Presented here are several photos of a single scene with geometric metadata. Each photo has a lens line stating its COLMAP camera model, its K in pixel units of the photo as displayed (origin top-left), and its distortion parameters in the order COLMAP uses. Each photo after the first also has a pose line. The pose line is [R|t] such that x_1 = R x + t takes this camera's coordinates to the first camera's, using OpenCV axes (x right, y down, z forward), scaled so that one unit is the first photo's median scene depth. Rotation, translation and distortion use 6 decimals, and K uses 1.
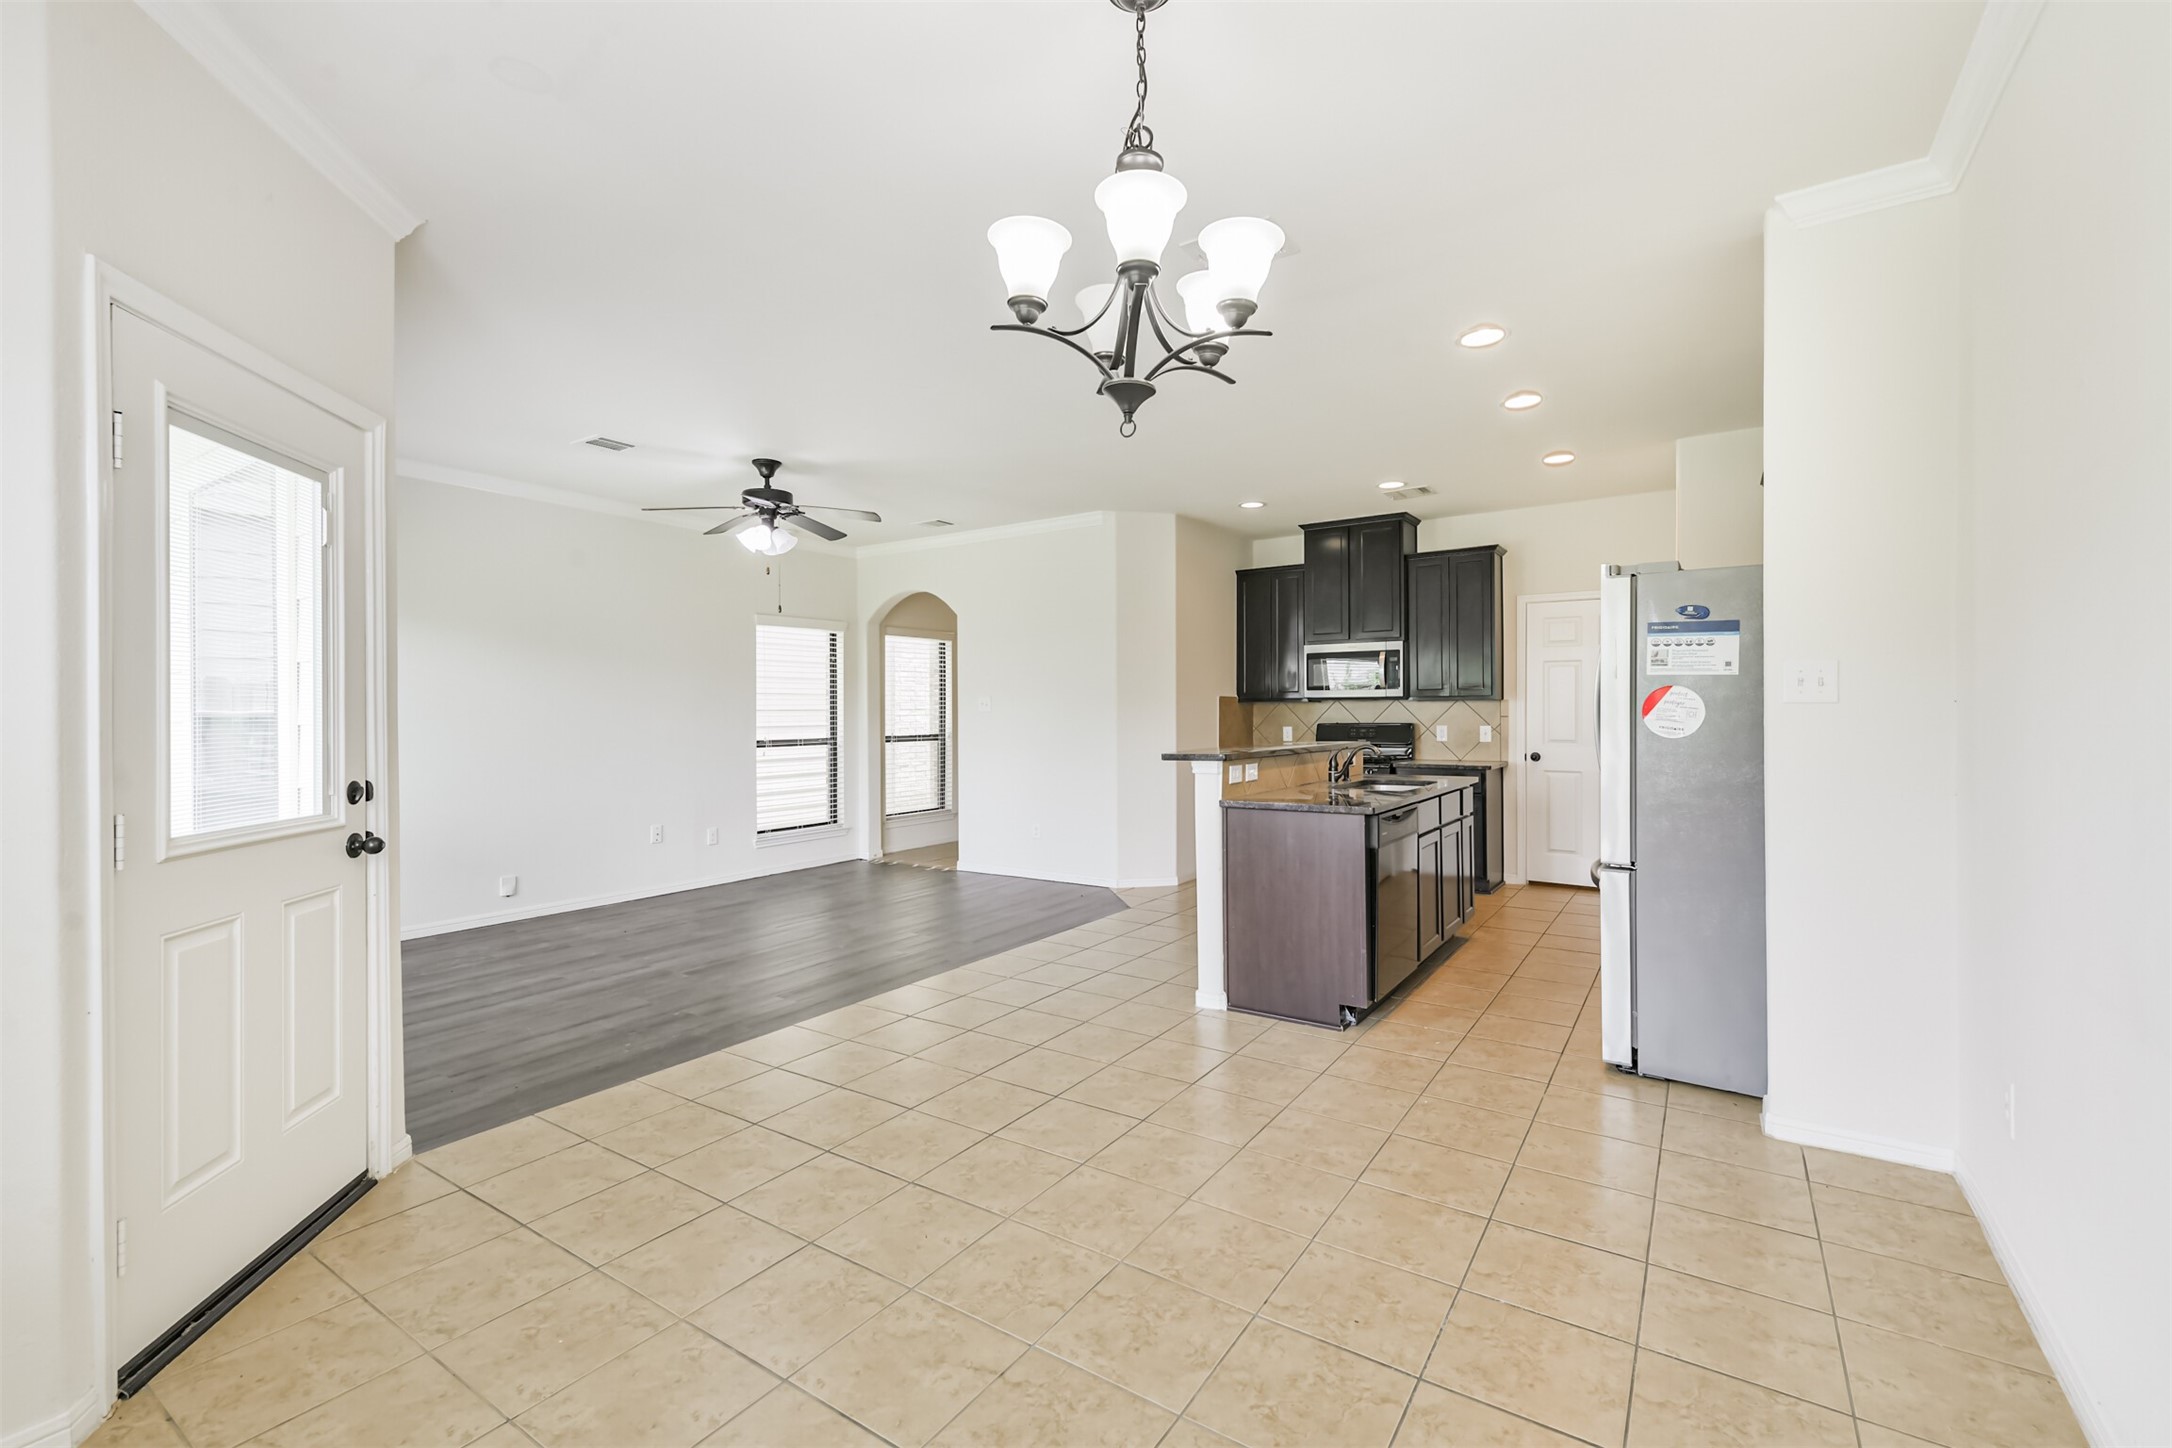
lens RADIAL K [[918.3, 0, 1084.0], [0, 918.3, 705.6], [0, 0, 1]] dist [0.022580, -0.000049]
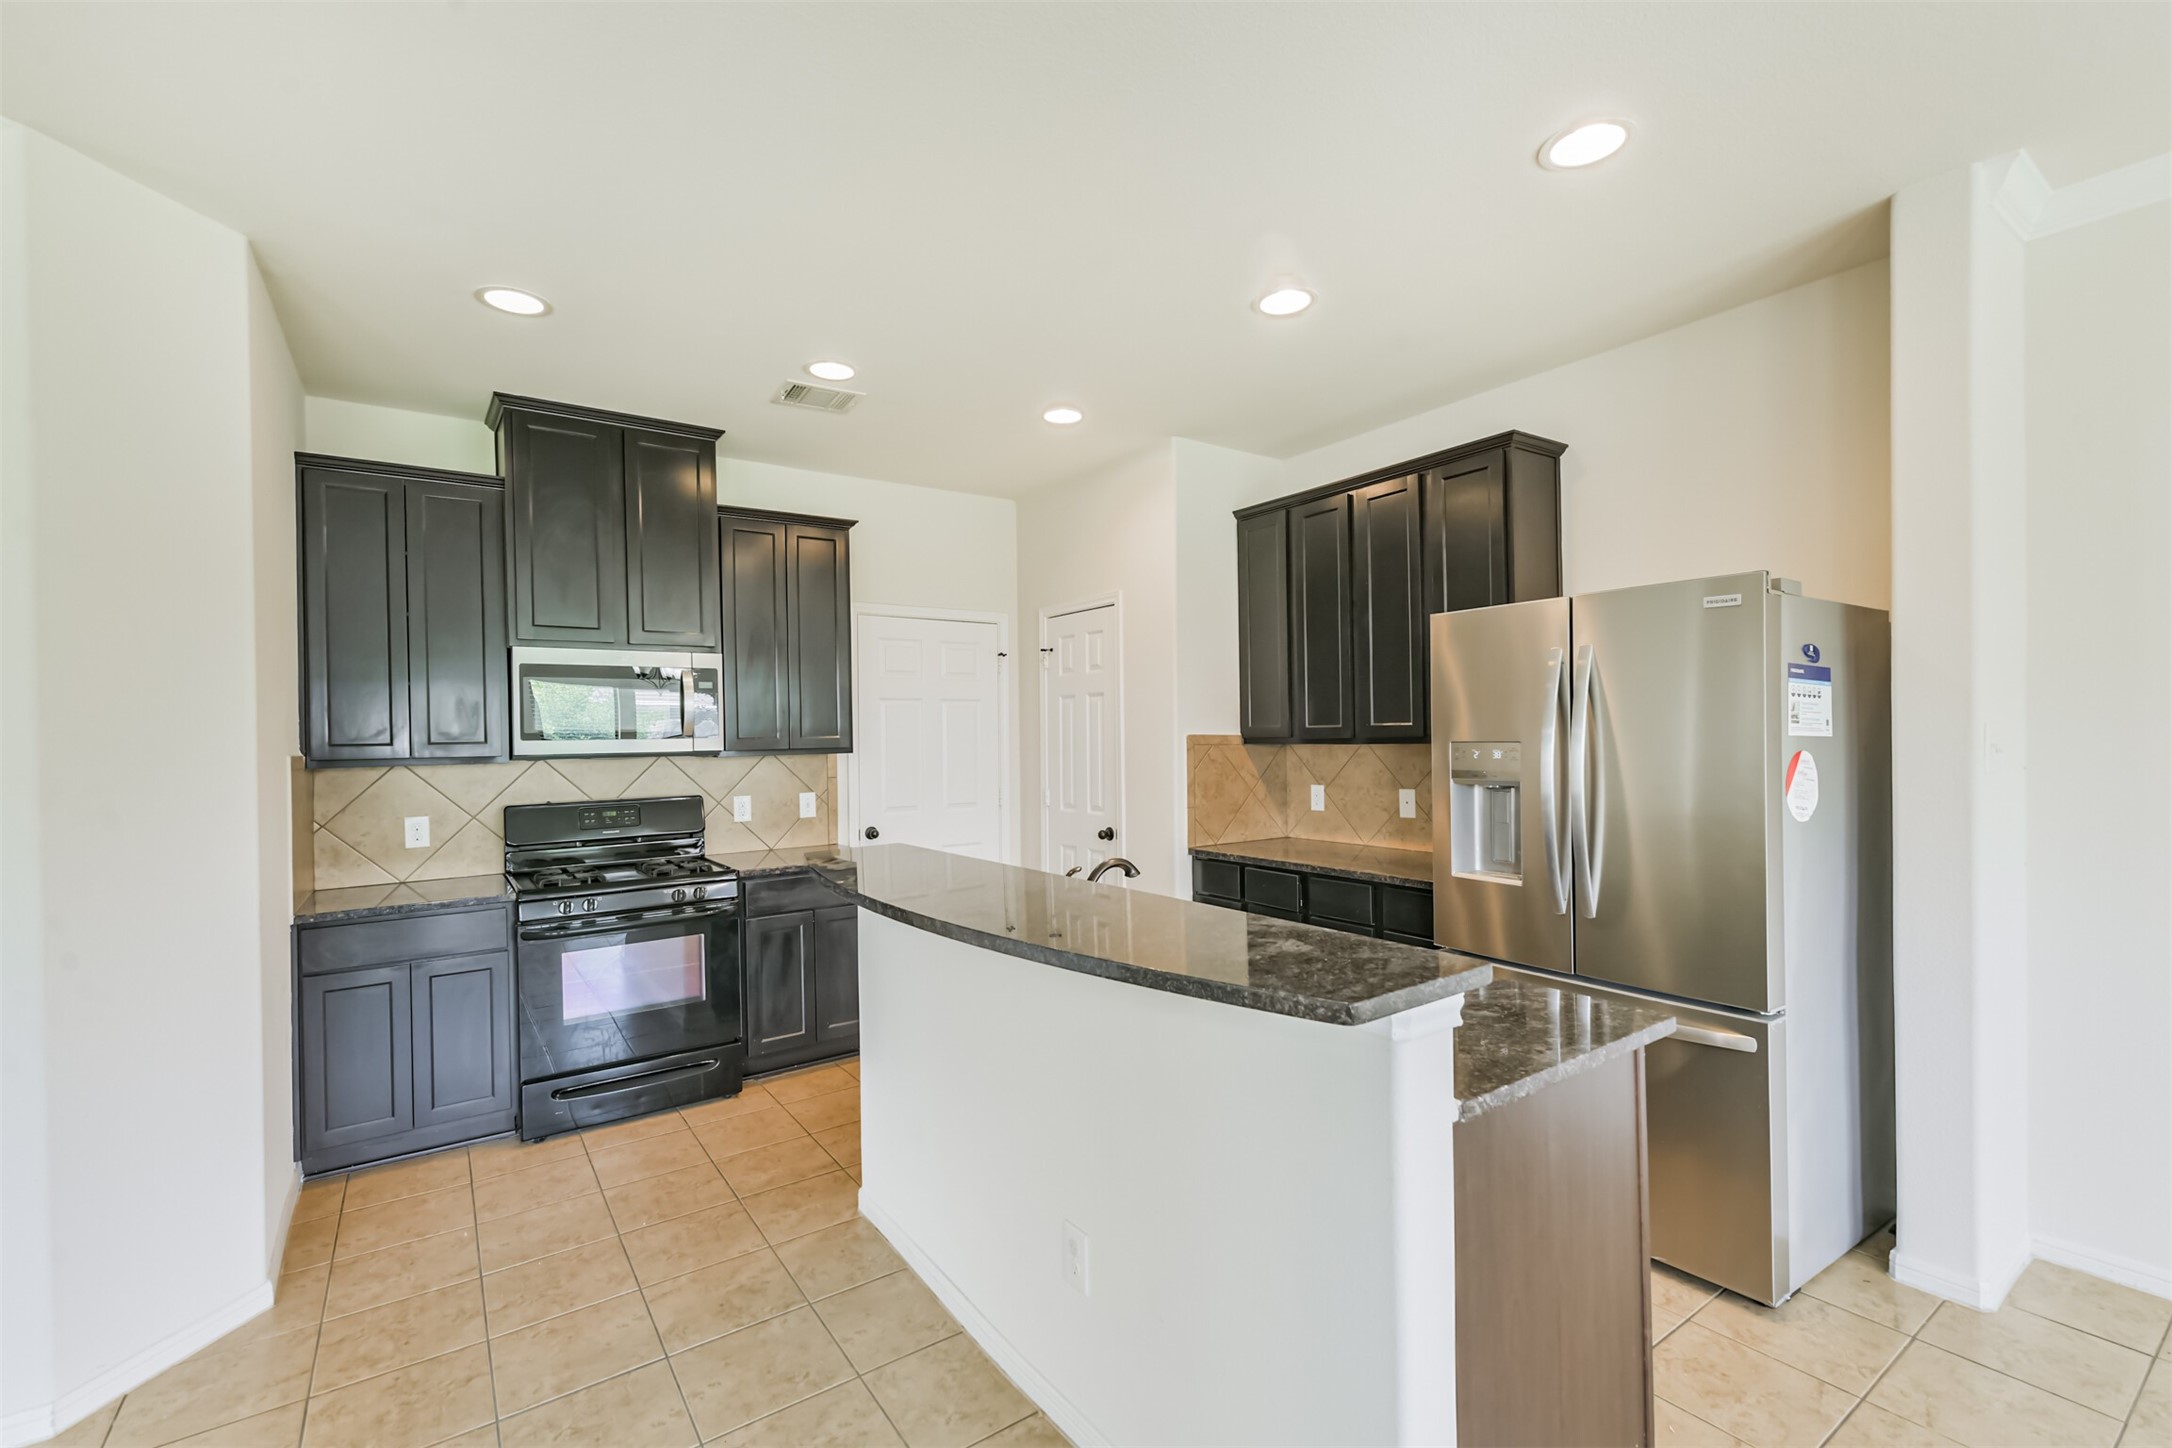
lens RADIAL K [[936.3, 0, 1096.9], [0, 936.3, 733.8], [0, 0, 1]] dist [0.009892, -0.000308]
pose [[0.349934, -0.002431, 0.936771, -0.118065], [0.008296, 0.999965, -0.000505, -0.018143], [-0.936738, 0.007948, 0.349942, 0.569081]]
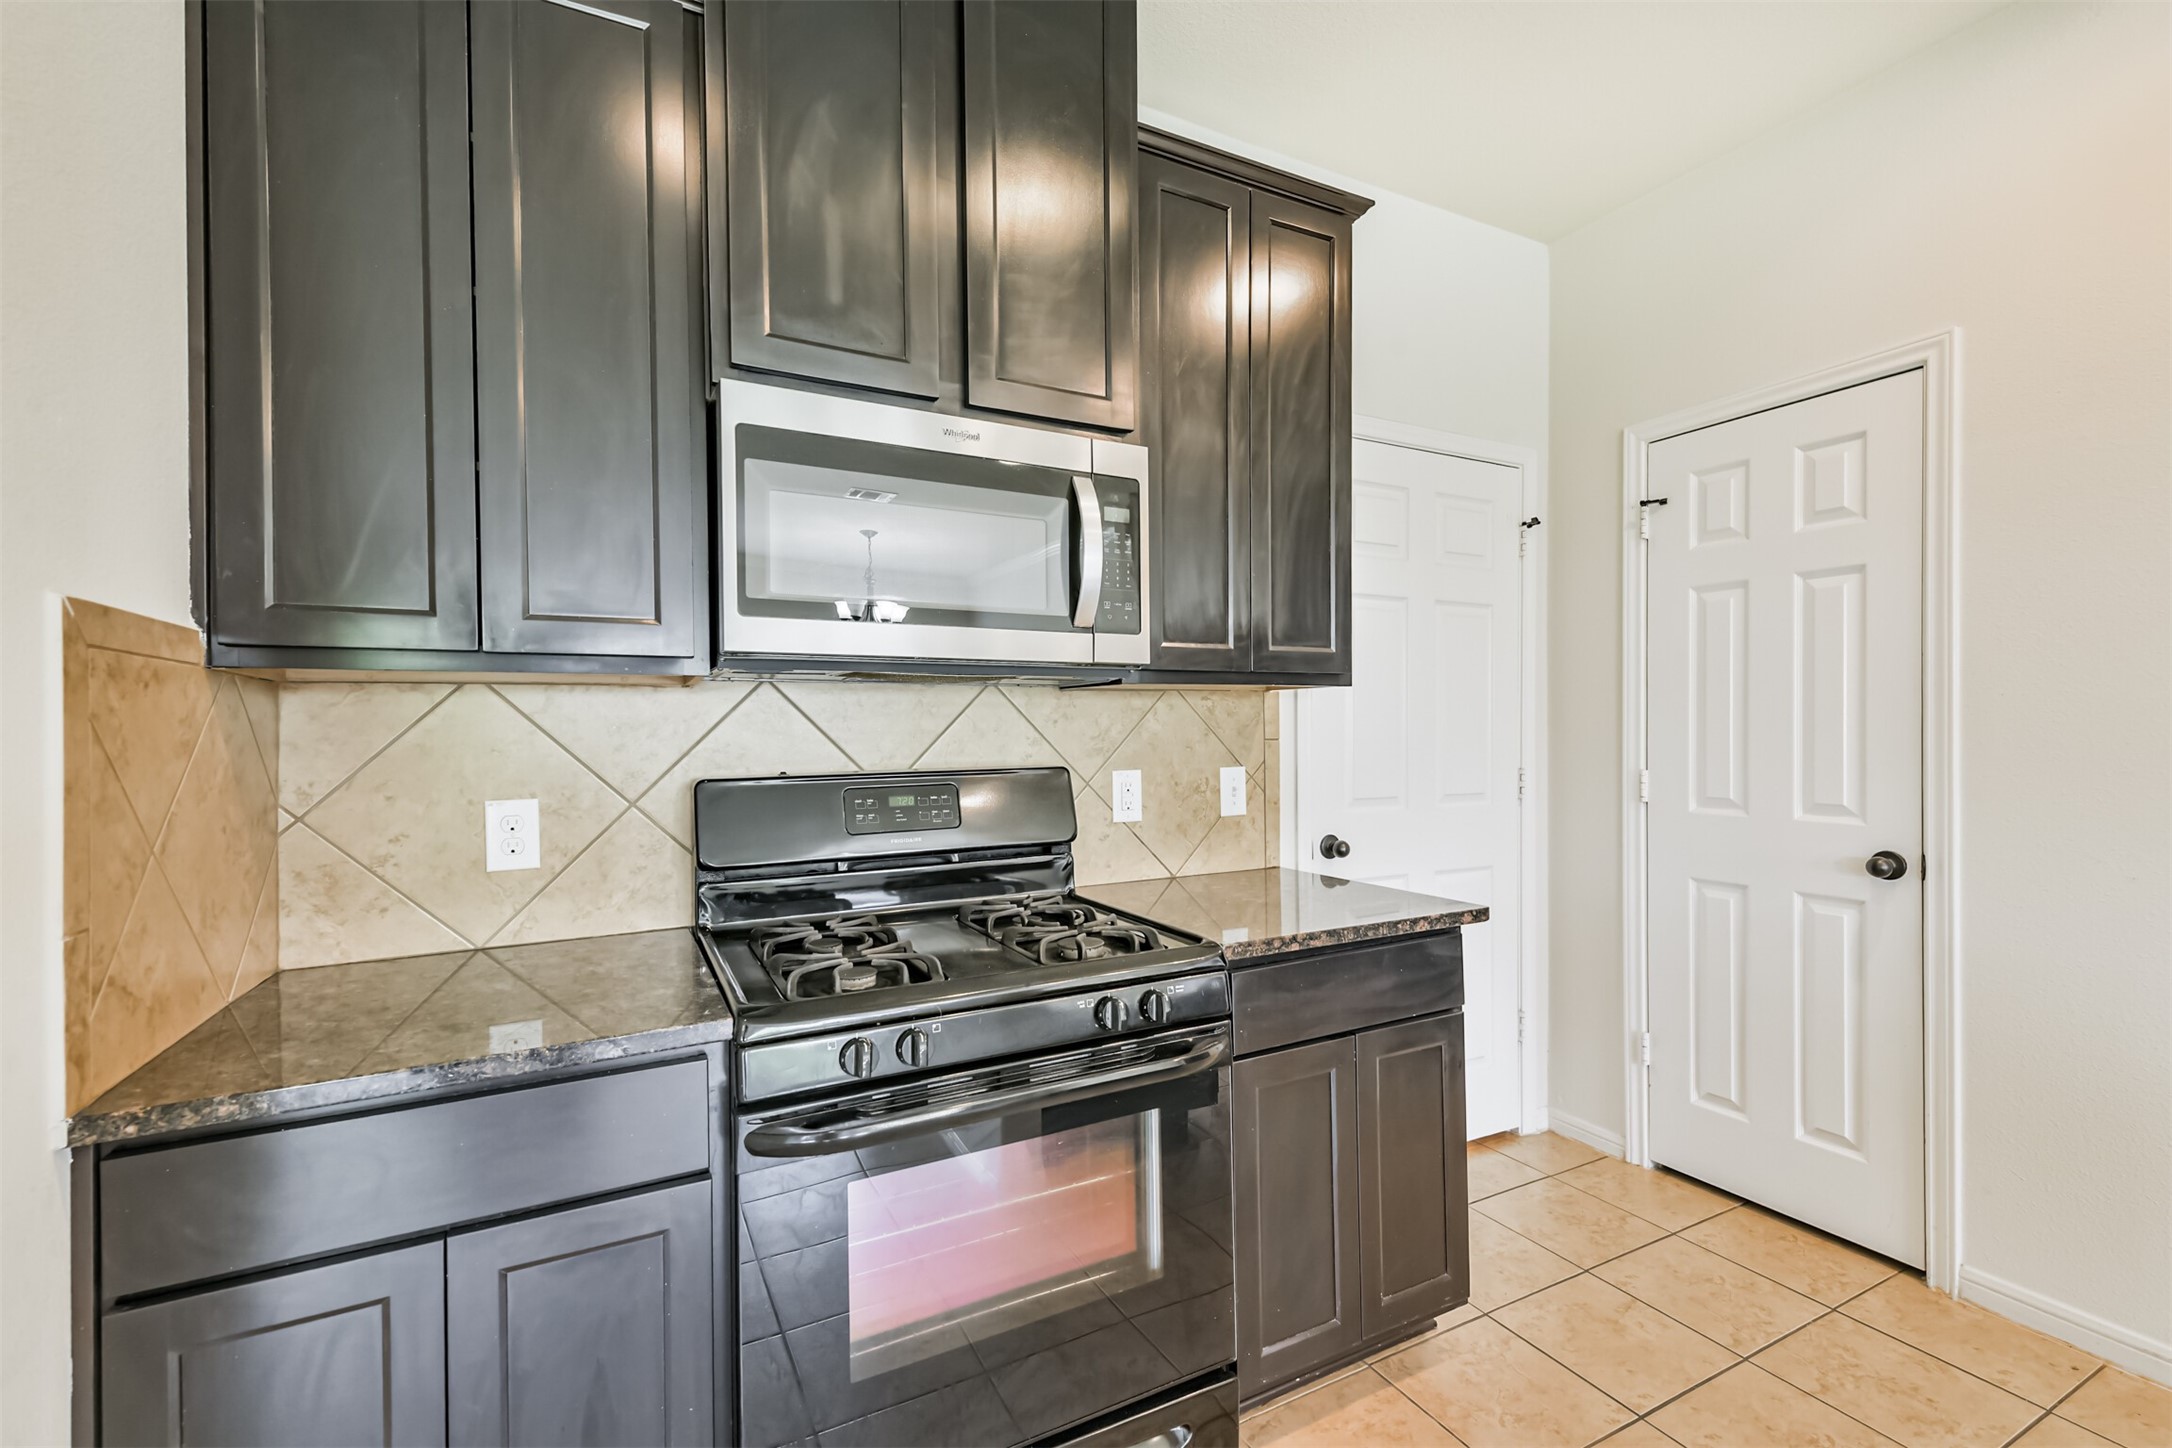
lens RADIAL K [[936.3, 0, 1096.9], [0, 936.3, 733.8], [0, 0, 1]] dist [0.009892, -0.000308]
pose [[0.469935, -0.005067, 0.882686, 0.108400], [0.000260, 0.999984, 0.005602, 0.007604], [-0.882701, -0.002403, 0.469929, 0.878020]]
